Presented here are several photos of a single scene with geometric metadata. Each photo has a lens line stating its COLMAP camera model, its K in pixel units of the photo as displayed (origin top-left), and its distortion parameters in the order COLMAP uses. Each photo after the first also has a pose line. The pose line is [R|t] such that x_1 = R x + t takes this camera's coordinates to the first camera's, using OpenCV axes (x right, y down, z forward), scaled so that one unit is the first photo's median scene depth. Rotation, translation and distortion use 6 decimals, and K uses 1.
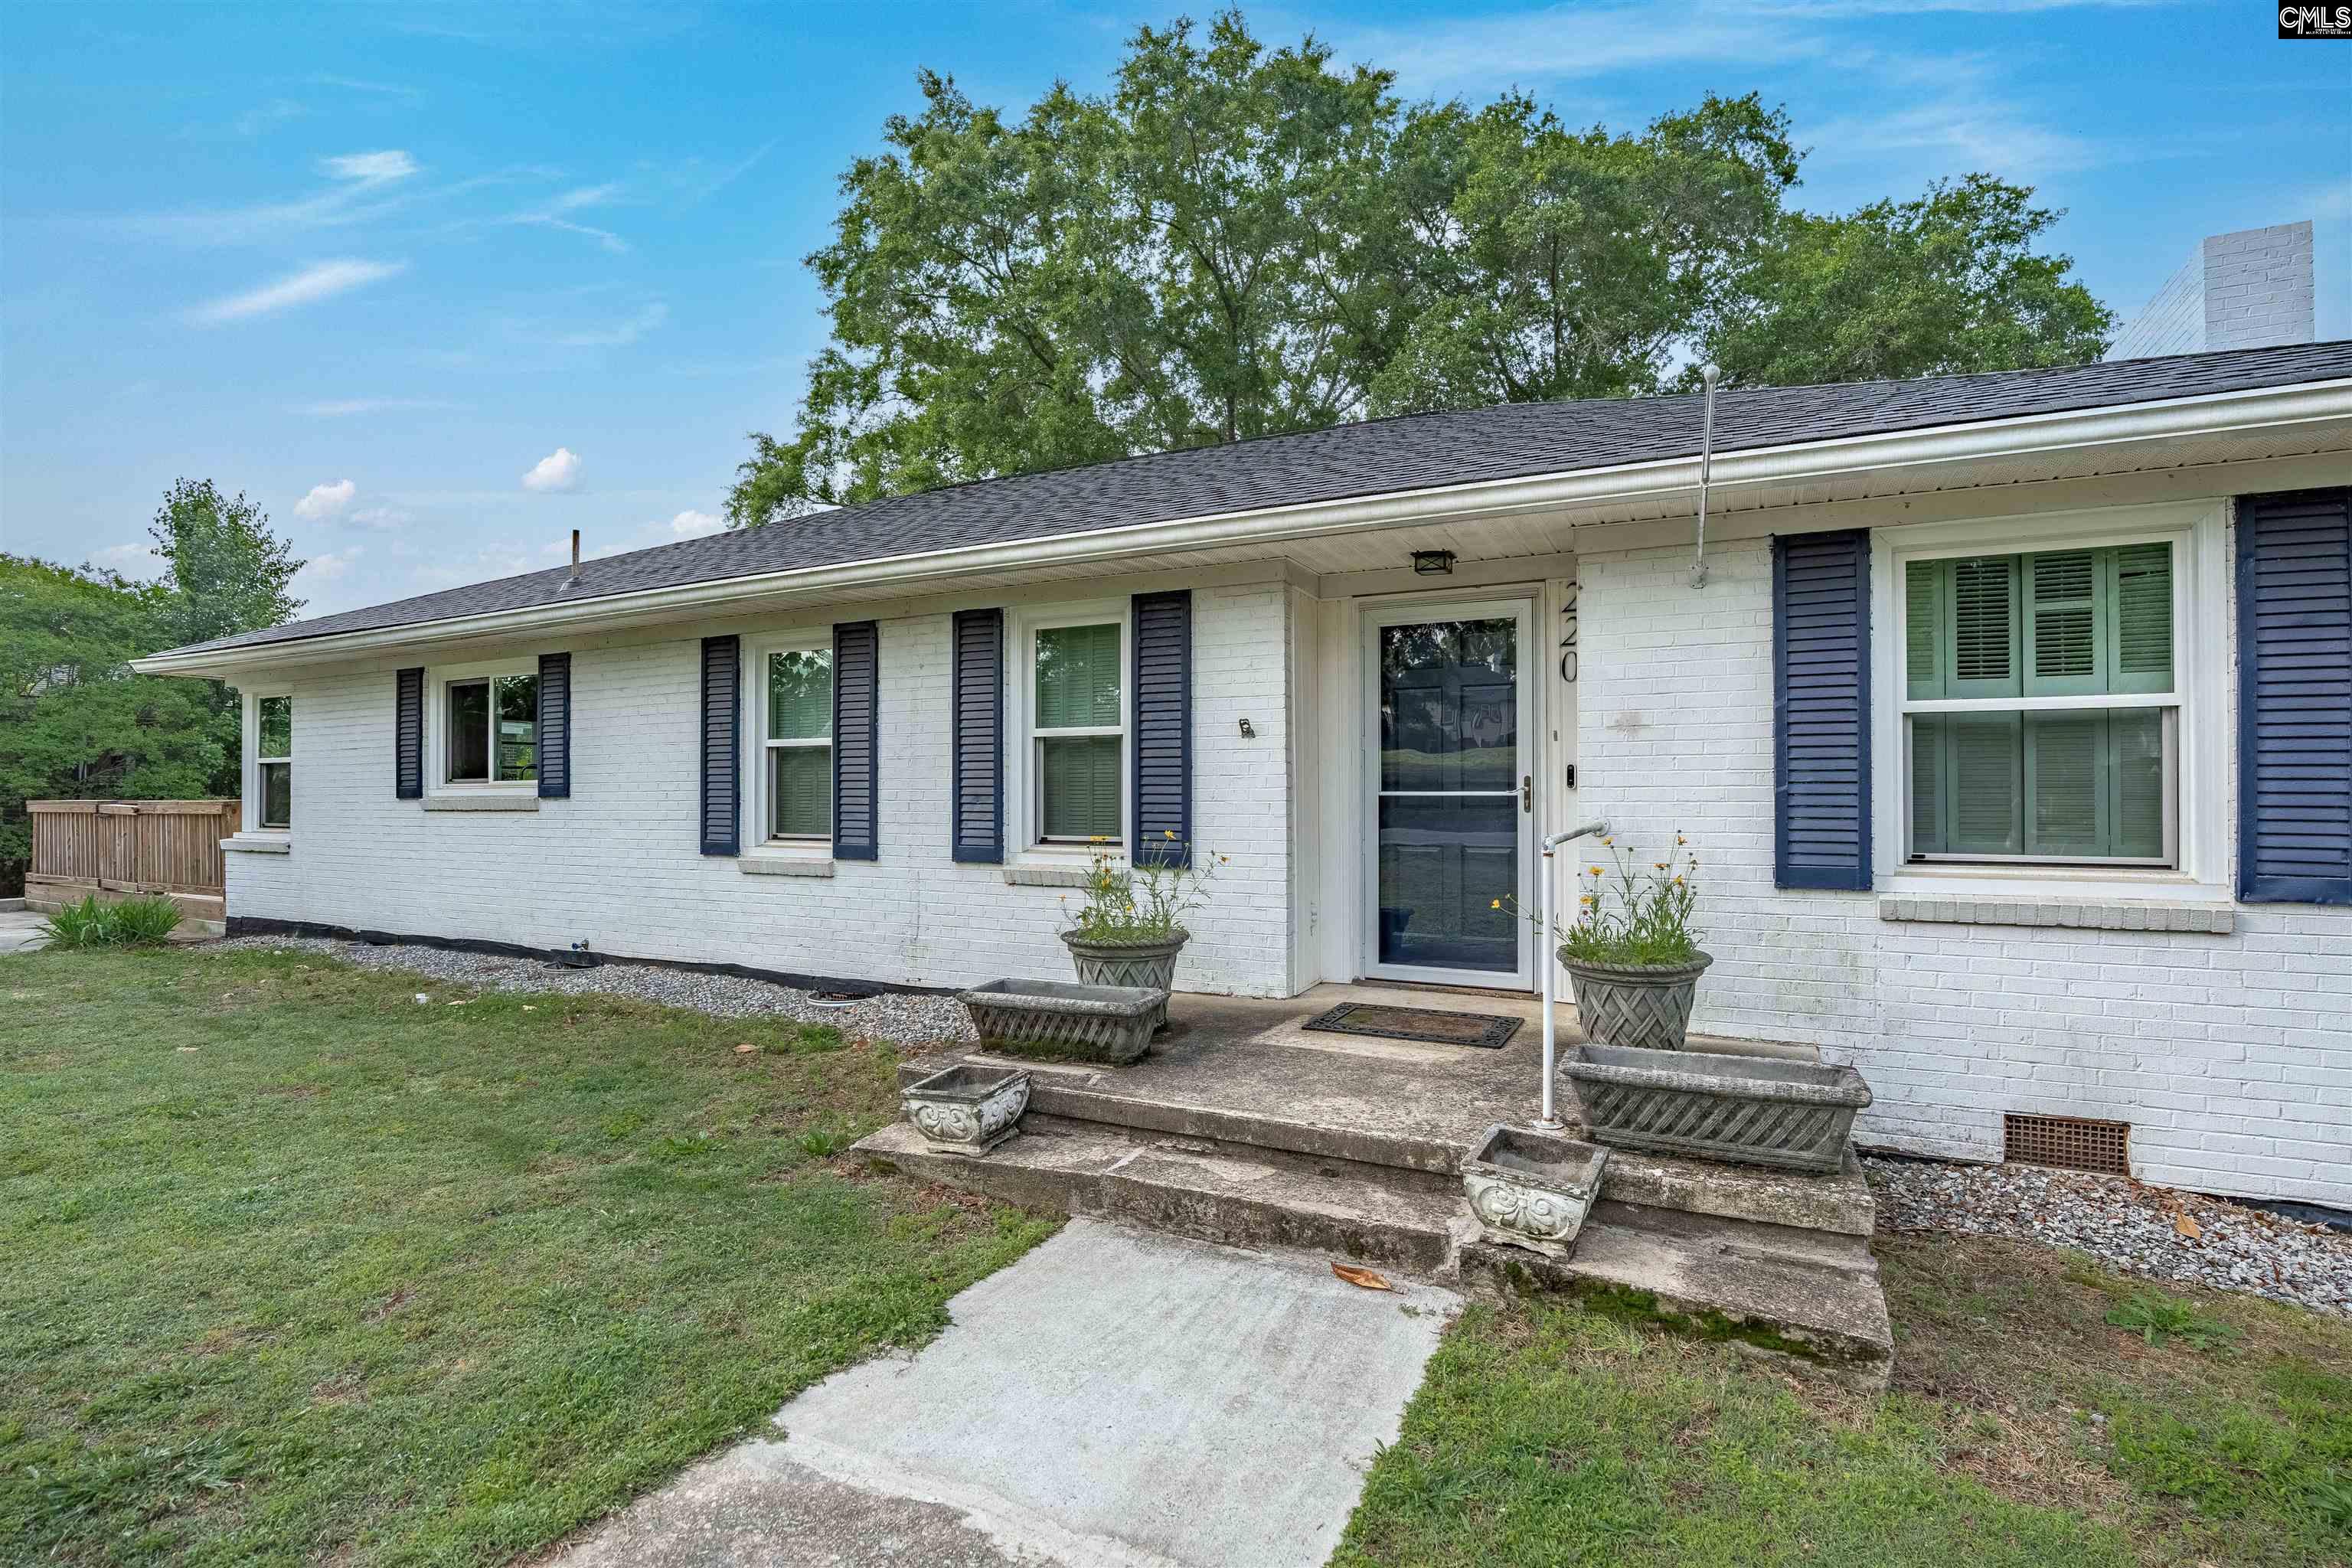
lens RADIAL K [[1103.7, 0, 1176.0], [0, 1103.7, 784.0], [0, 0, 1]] dist [-0.027329, 0.004719]
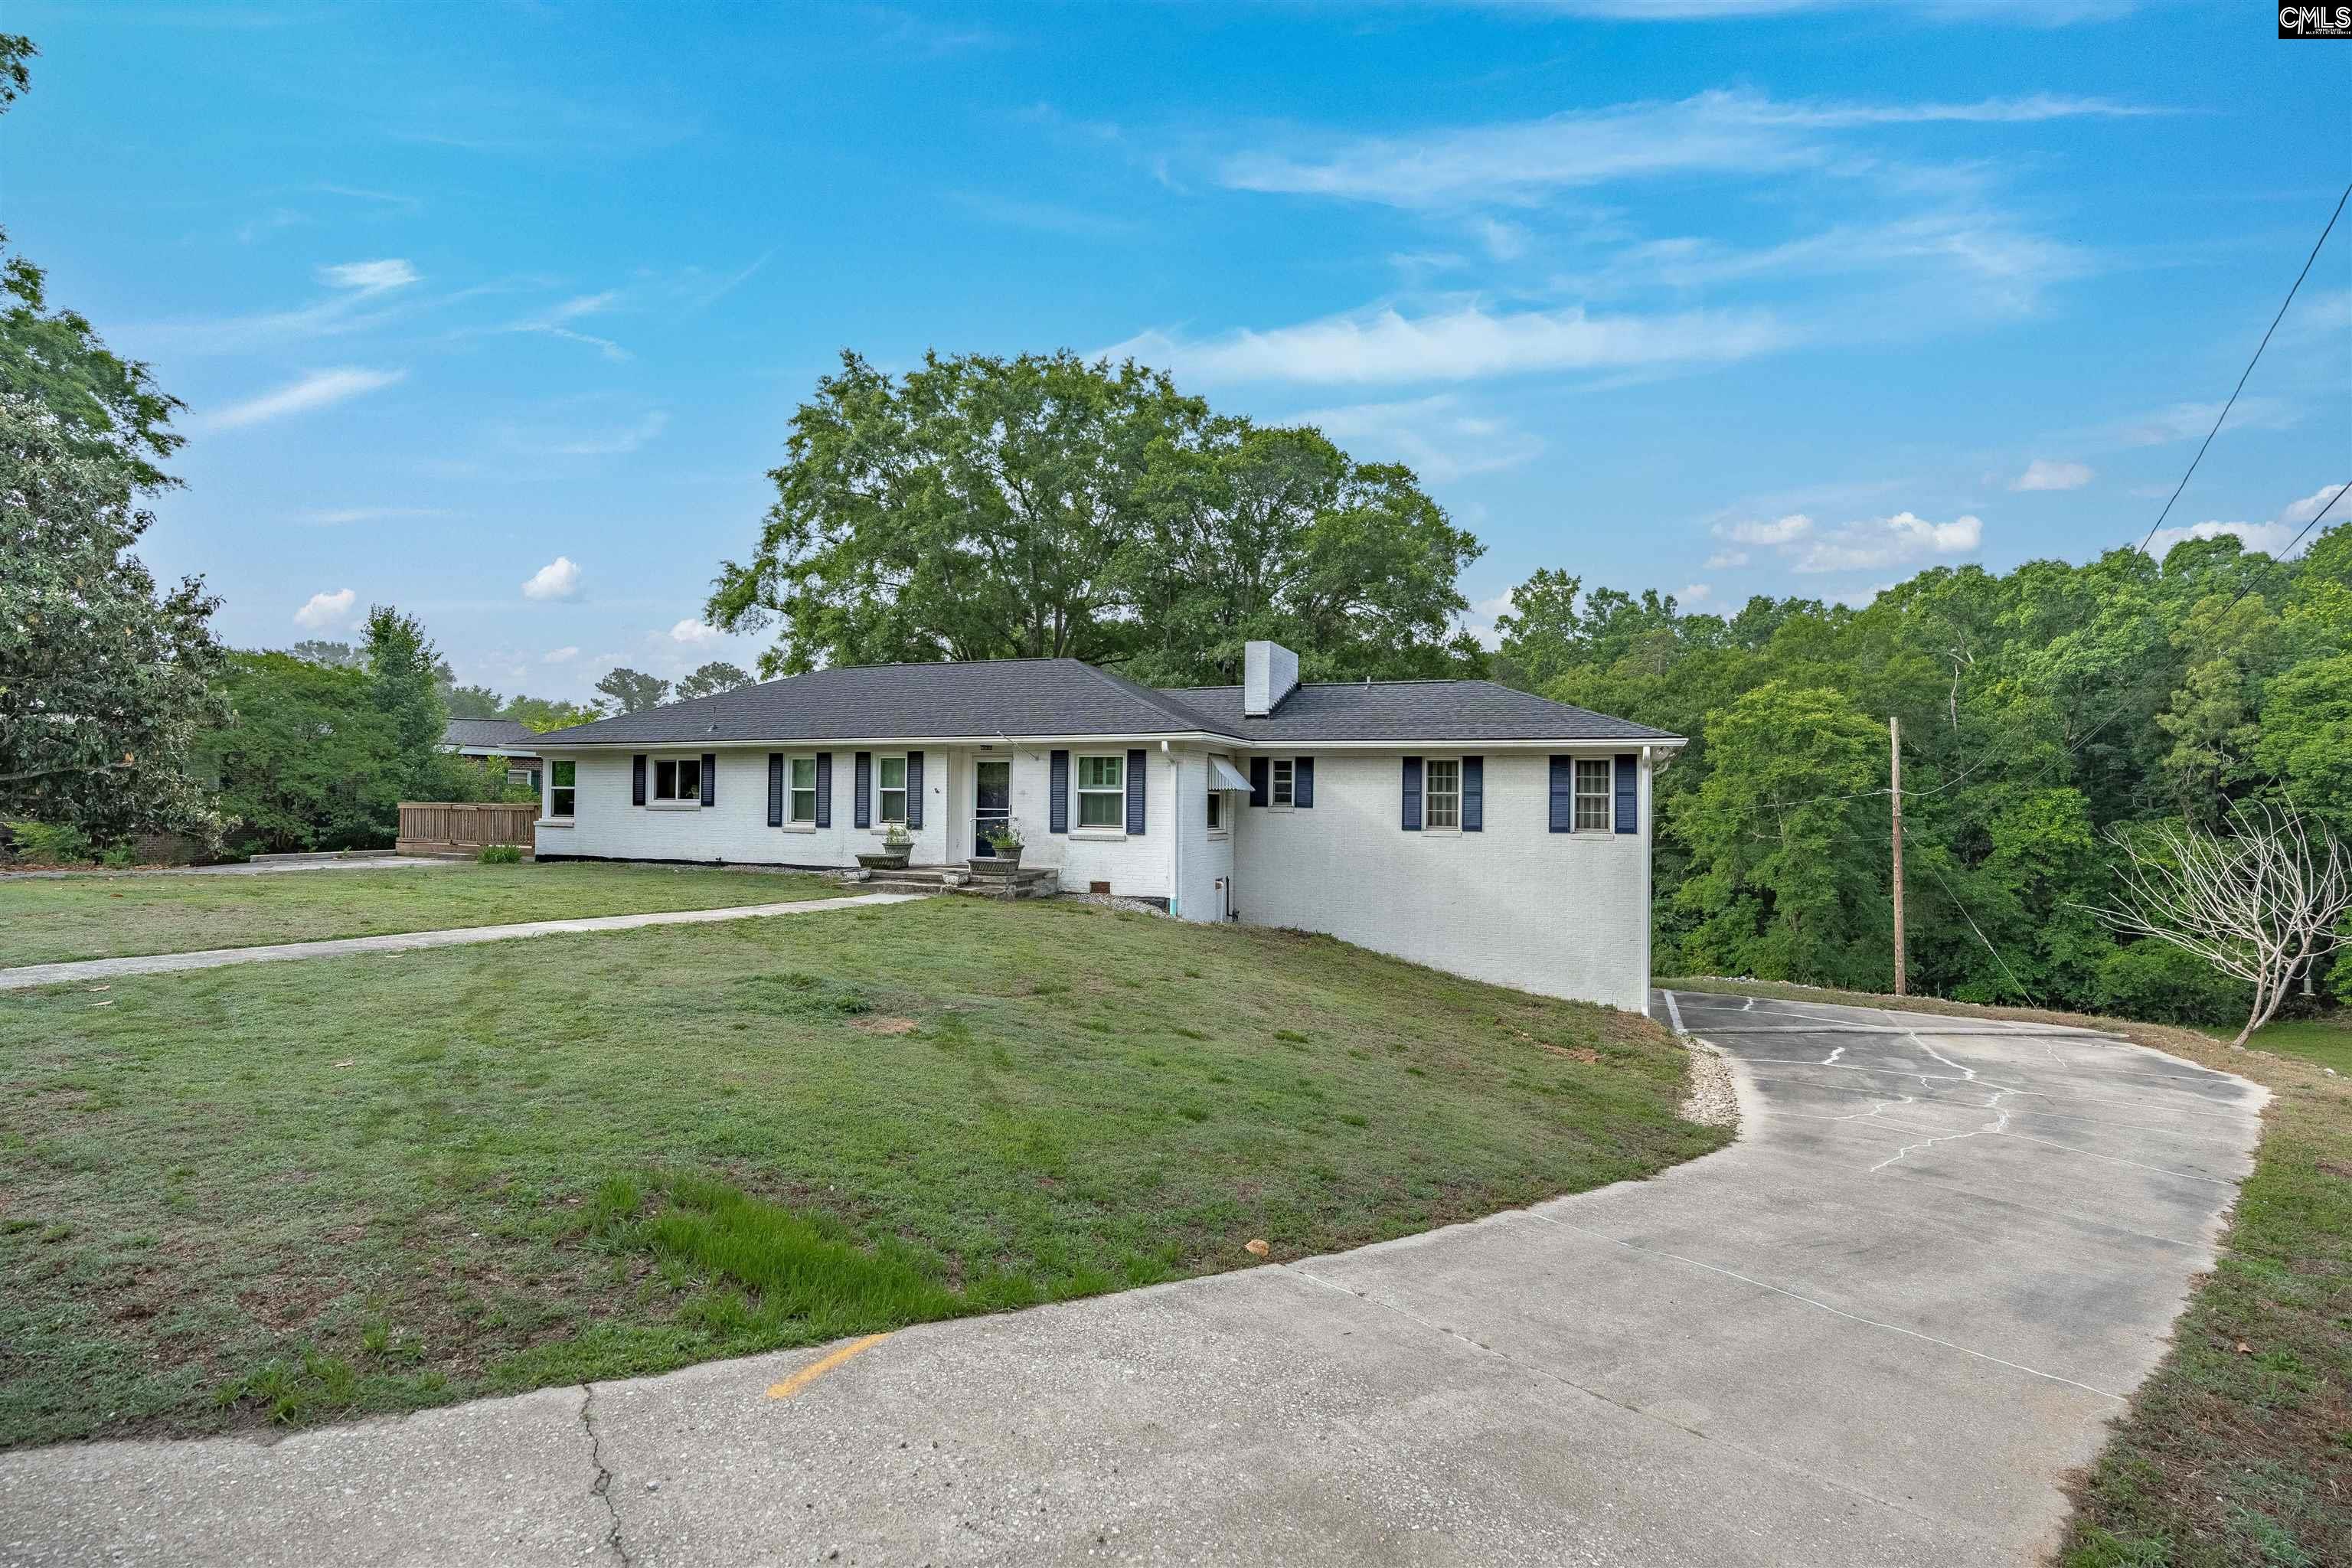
lens RADIAL K [[1103.7, 0, 1176.0], [0, 1103.7, 784.0], [0, 0, 1]] dist [-0.027329, 0.004719]
pose [[0.996286, 0.015317, 0.084734, 0.427135], [-0.014577, 0.999850, -0.009346, -0.039207], [-0.084865, 0.008076, 0.996360, -2.127280]]
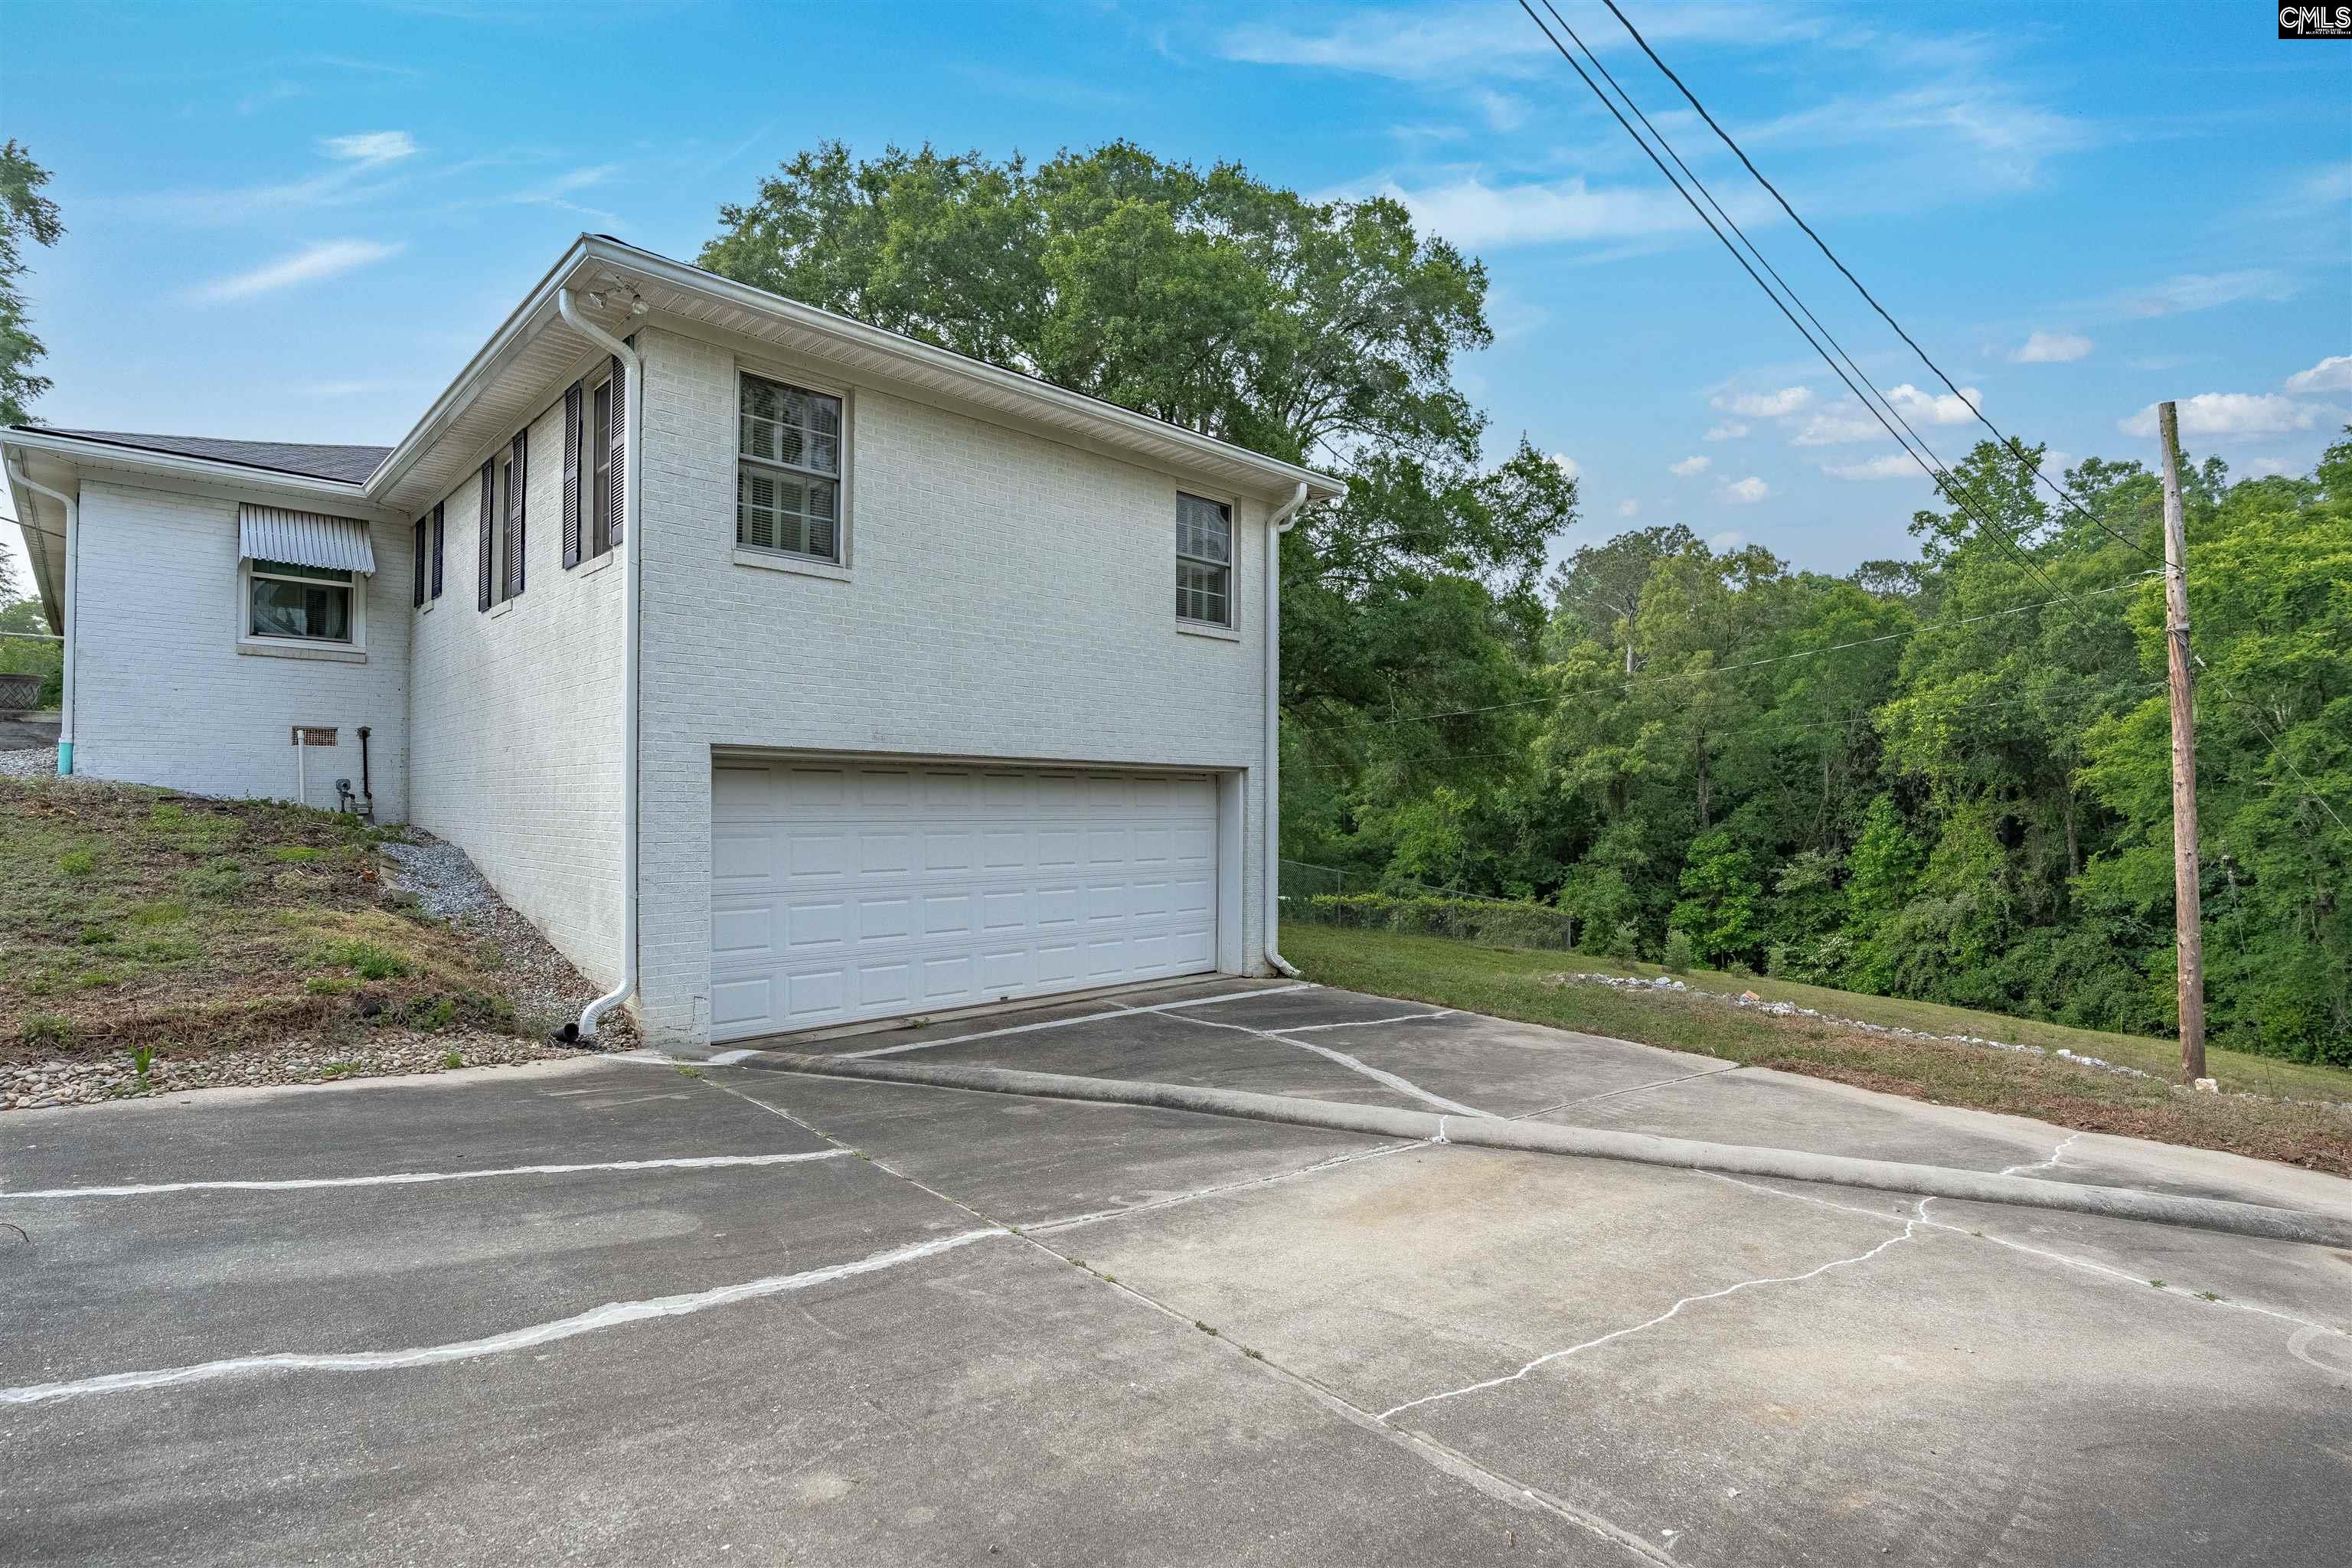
lens RADIAL K [[1103.7, 0, 1176.0], [0, 1103.7, 784.0], [0, 0, 1]] dist [-0.027329, 0.004719]
pose [[0.945759, -0.000159, -0.324870, 2.508419], [-0.003546, 0.999935, -0.010813, 0.285779], [0.324851, 0.011379, 0.945697, -0.290601]]
